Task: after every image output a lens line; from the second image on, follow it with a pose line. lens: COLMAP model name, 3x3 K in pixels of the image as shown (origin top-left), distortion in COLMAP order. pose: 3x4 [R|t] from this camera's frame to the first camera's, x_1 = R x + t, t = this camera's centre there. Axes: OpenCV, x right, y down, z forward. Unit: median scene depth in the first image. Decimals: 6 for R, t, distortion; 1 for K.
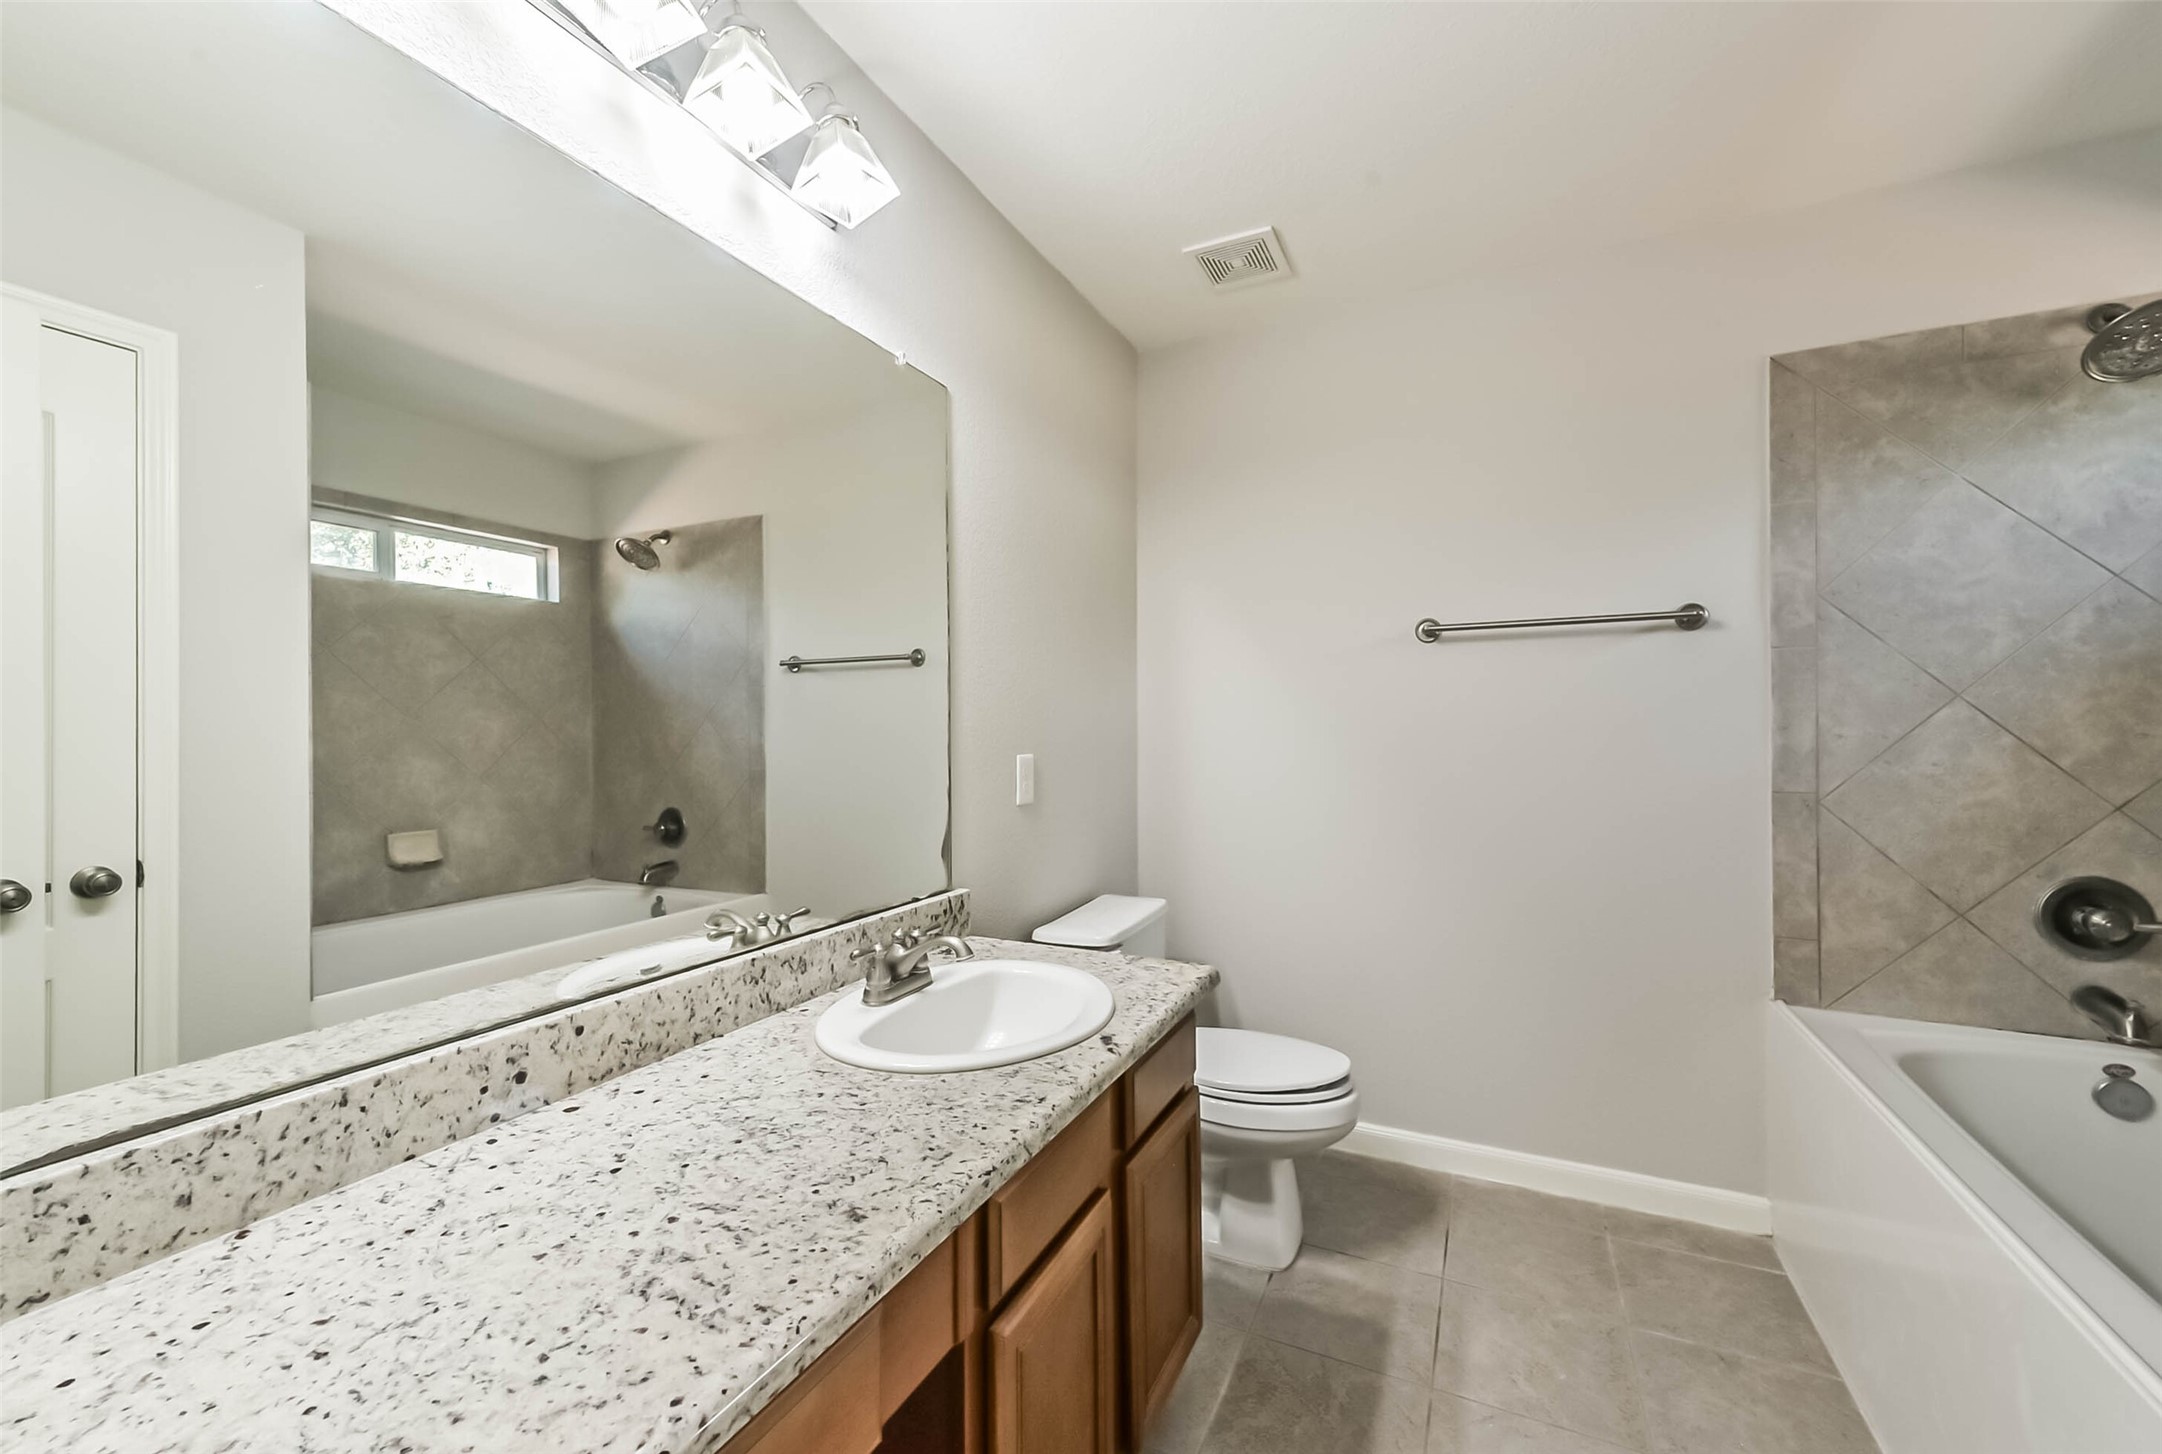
lens RADIAL K [[877.3, 0, 1081.0], [0, 877.3, 727.0], [0, 0, 1]] dist [0.020921, -0.000100]
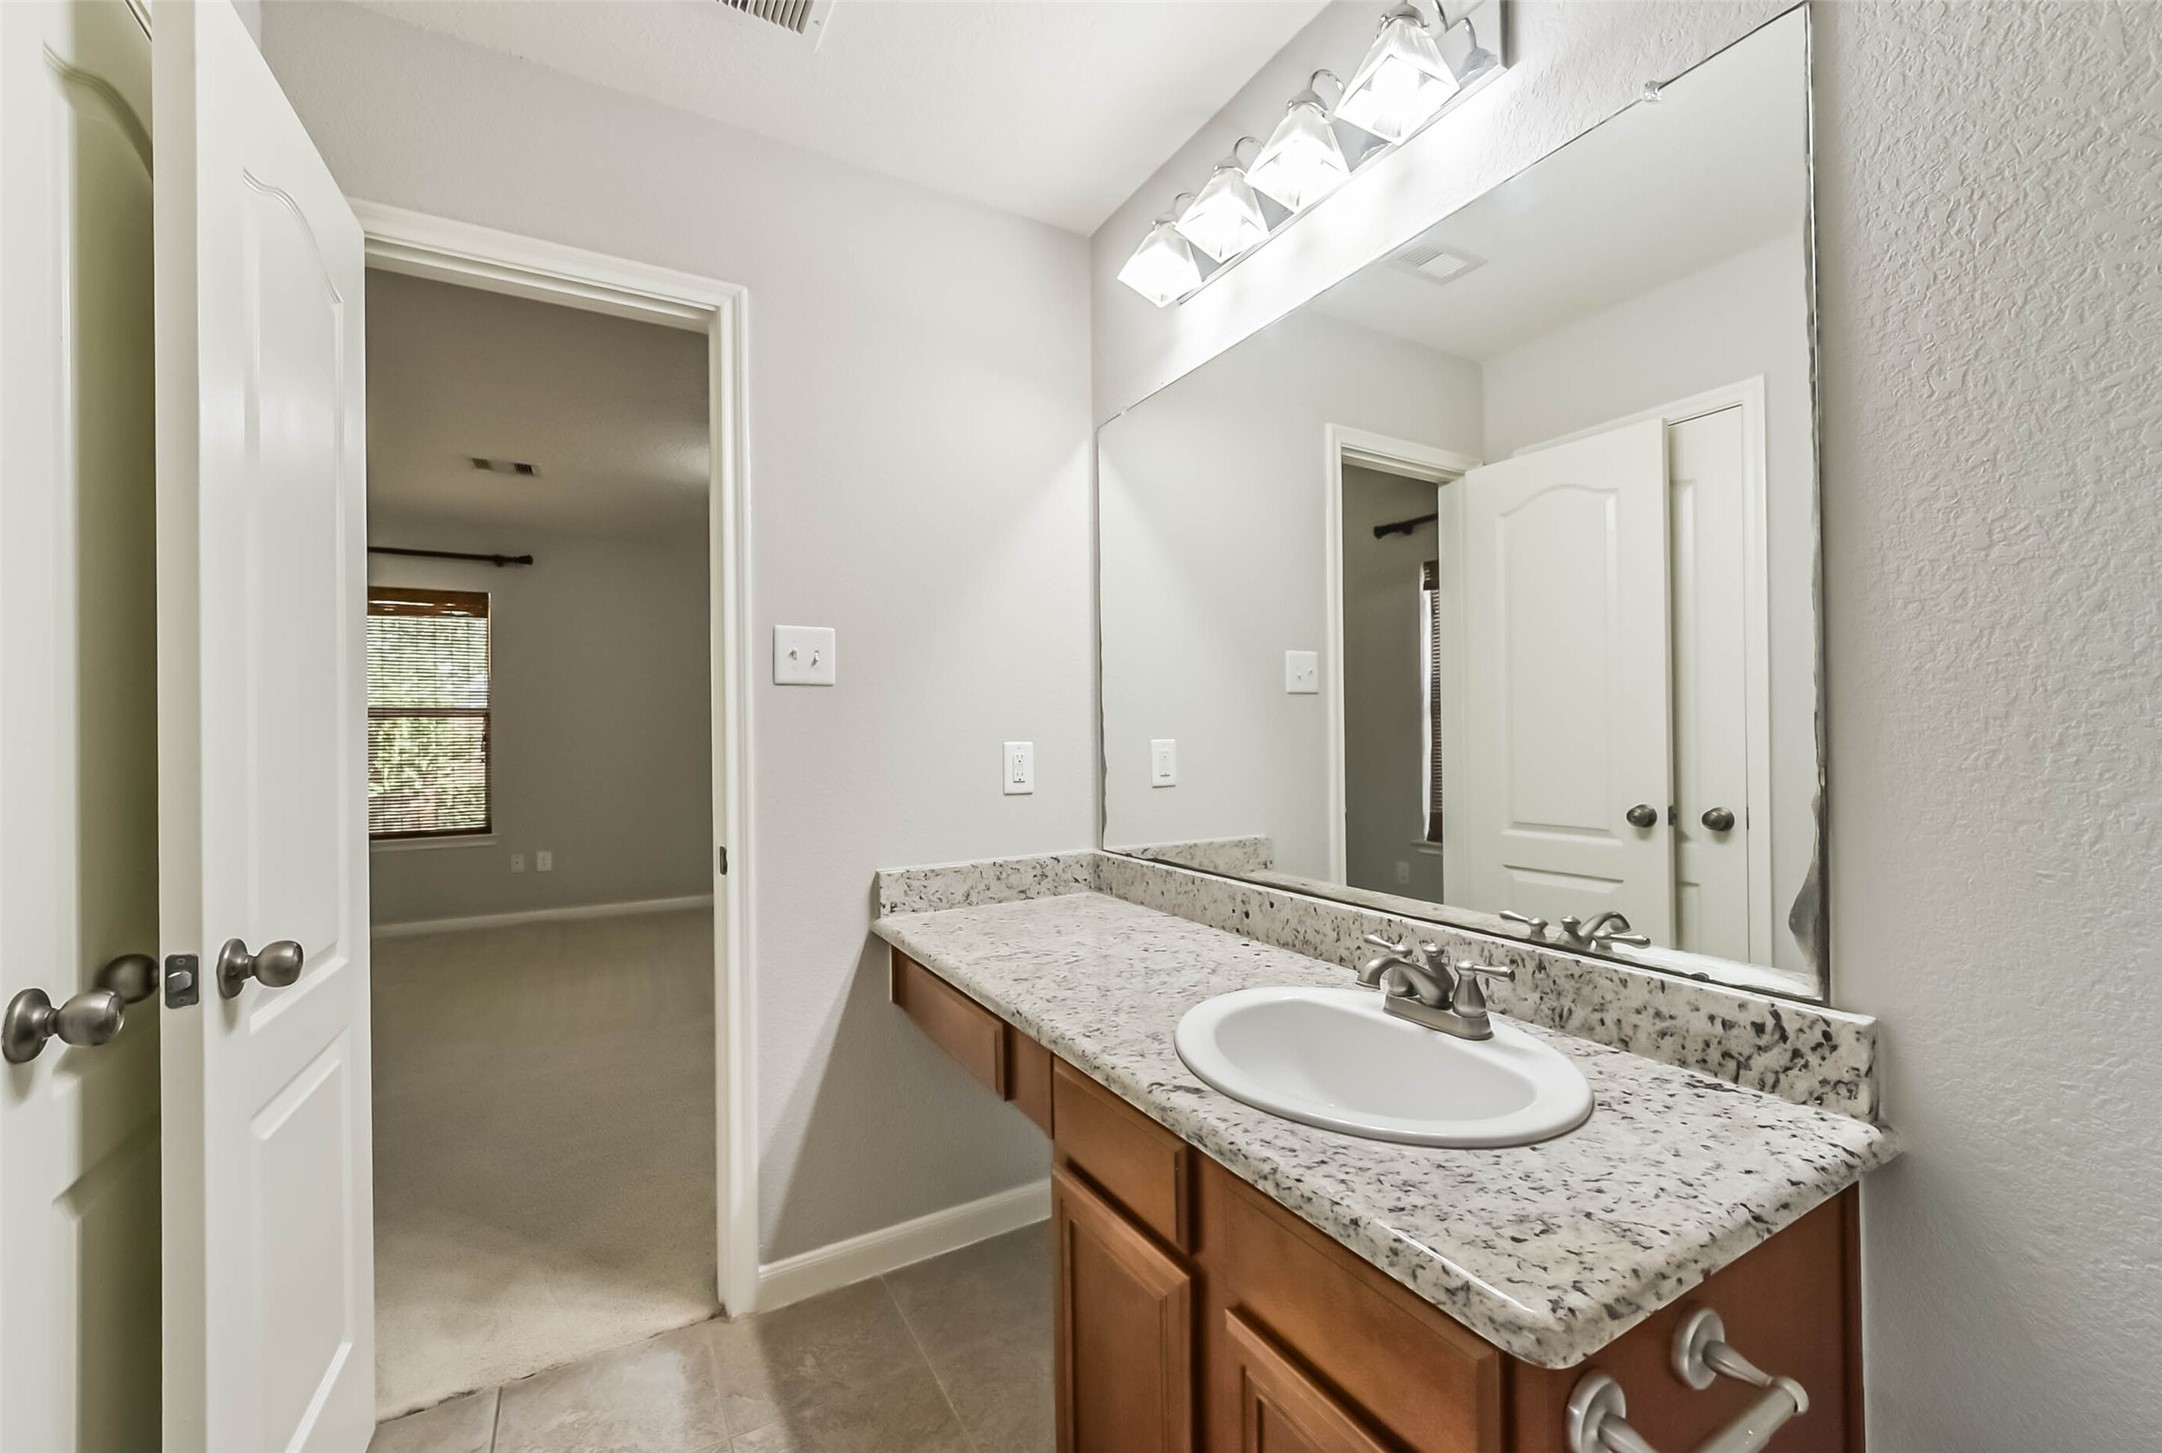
lens RADIAL K [[835.7, 0, 1081.0], [0, 835.7, 726.5], [0, 0, 1]] dist [0.020515, -0.000043]
pose [[-0.560842, 0.006739, -0.827895, 0.742106], [0.019497, 0.999797, -0.005069, 0.035365], [0.827693, -0.018984, -0.560860, 1.423305]]
